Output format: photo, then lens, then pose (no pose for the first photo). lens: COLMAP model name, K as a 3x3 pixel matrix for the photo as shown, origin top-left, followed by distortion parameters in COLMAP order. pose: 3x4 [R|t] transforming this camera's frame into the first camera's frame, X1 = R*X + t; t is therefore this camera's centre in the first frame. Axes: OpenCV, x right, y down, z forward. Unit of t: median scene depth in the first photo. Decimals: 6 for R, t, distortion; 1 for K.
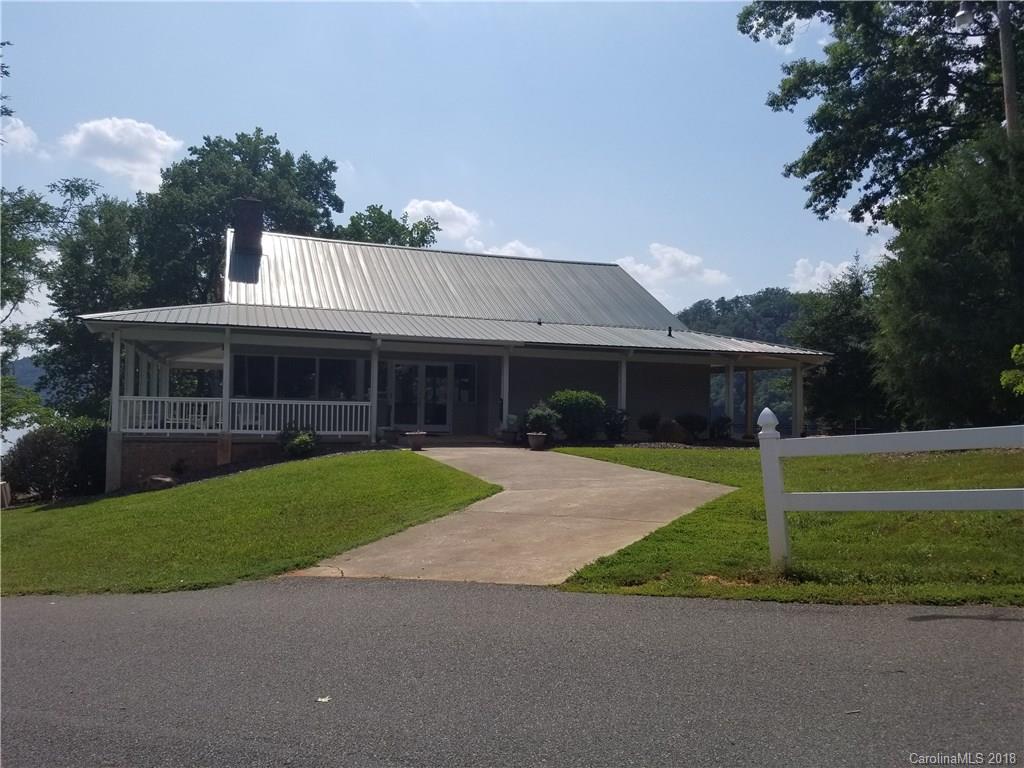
lens RADIAL K [[796.8, 0, 512.0], [0, 796.8, 384.0], [0, 0, 1]] dist [-0.013118, -0.011561]
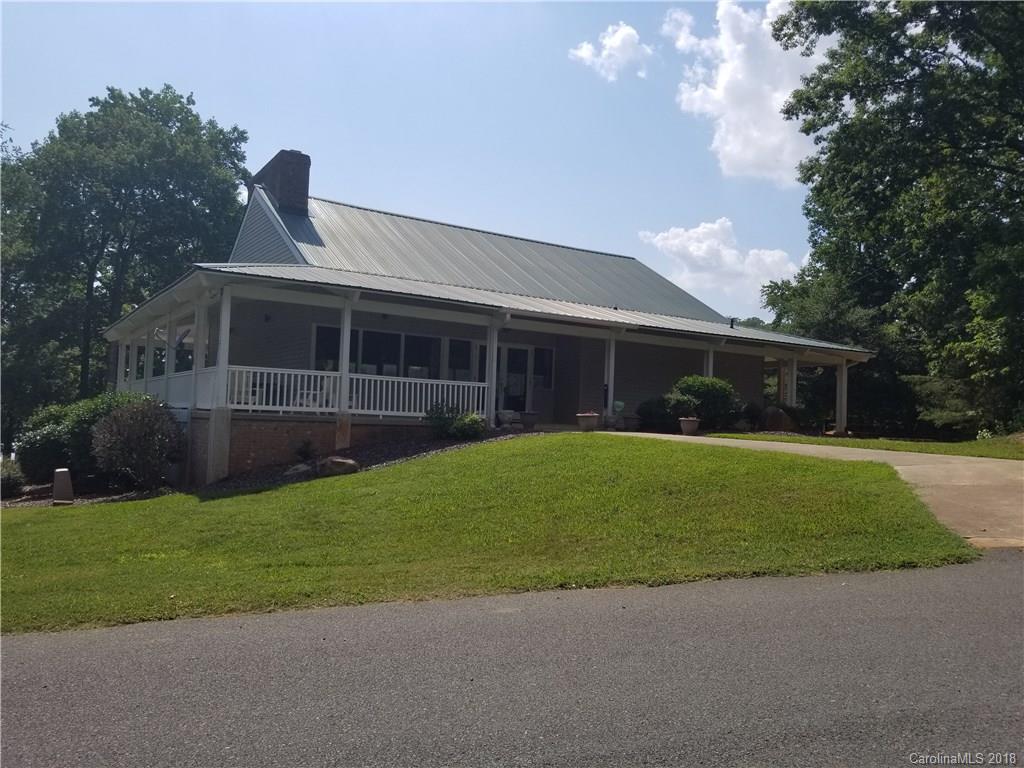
lens RADIAL K [[796.8, 0, 512.0], [0, 796.8, 384.0], [0, 0, 1]] dist [-0.013118, -0.011561]
pose [[0.971183, 0.028204, 0.236662, -0.334130], [-0.026827, 0.999599, -0.009037, 0.028737], [-0.236822, 0.002428, 0.971550, 0.096623]]
